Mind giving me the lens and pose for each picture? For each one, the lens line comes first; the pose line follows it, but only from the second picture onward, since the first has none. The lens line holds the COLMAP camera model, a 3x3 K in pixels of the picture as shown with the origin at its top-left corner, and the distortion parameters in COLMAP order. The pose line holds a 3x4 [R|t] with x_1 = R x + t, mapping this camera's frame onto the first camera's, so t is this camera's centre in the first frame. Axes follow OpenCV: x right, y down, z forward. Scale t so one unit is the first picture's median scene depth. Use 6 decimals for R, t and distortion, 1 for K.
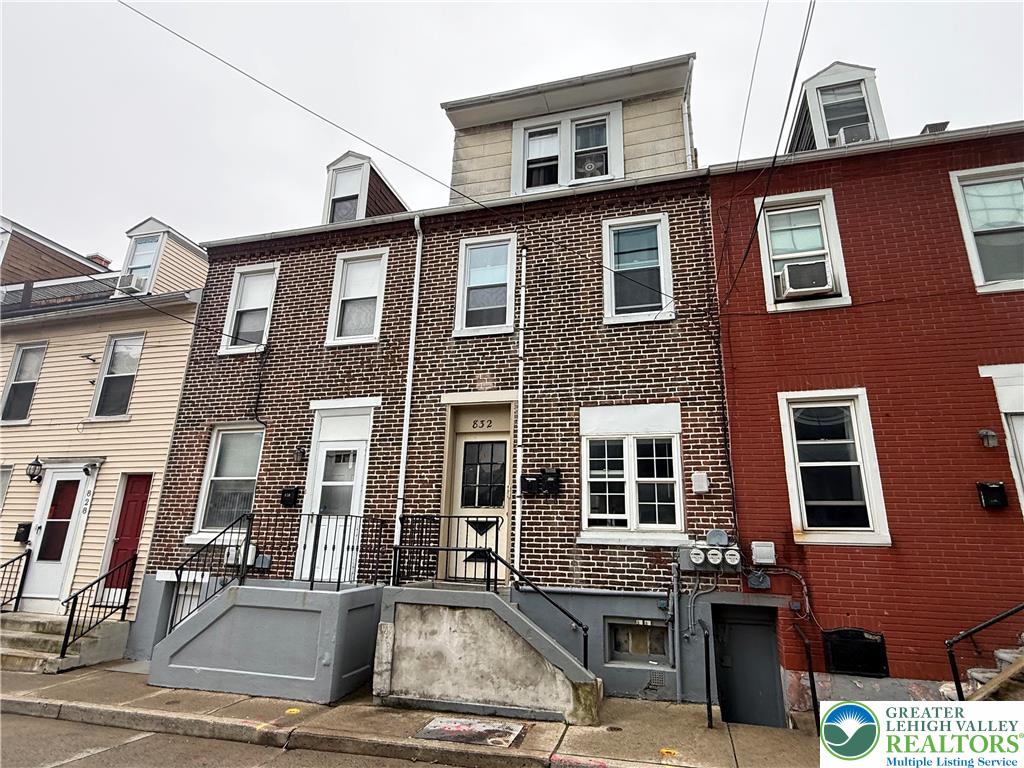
lens RADIAL K [[557.1, 0, 513.9], [0, 557.1, 381.6], [0, 0, 1]] dist [-0.003427, -0.000481]
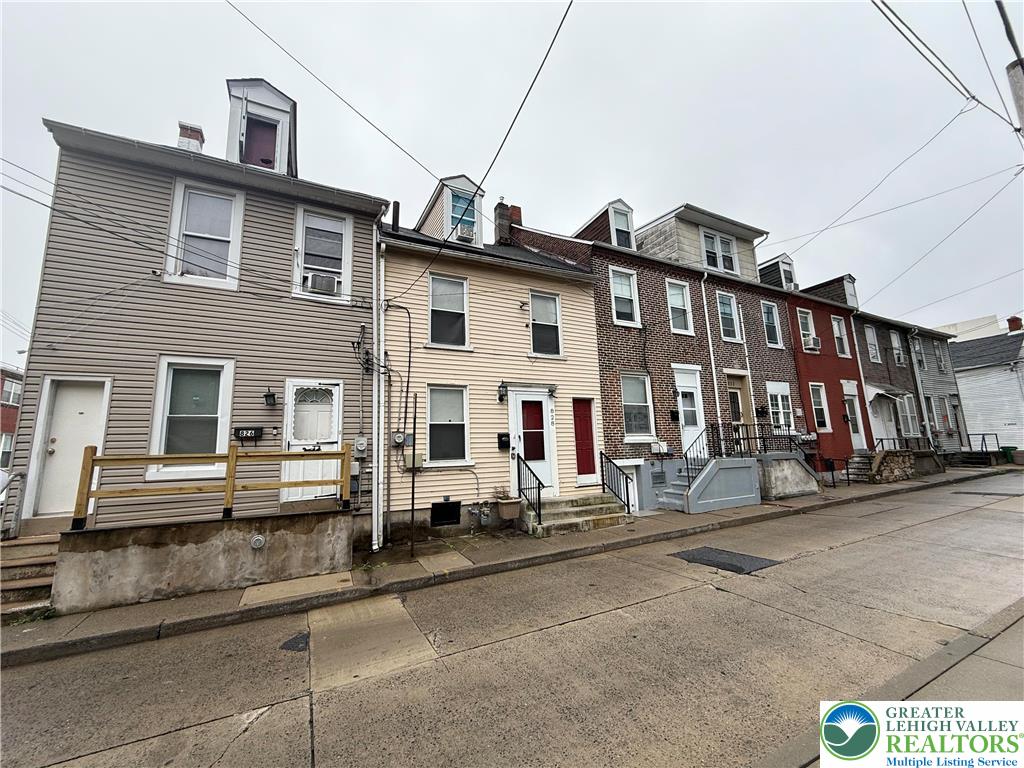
lens RADIAL K [[408.3, 0, 512.3], [0, 408.3, 386.7], [0, 0, 1]] dist [0.000055, 0.000038]
pose [[0.738058, 0.062288, 0.671857, -1.542141], [-0.141745, 0.987824, 0.064131, 0.093584], [-0.659681, -0.142565, 0.737900, 0.340389]]
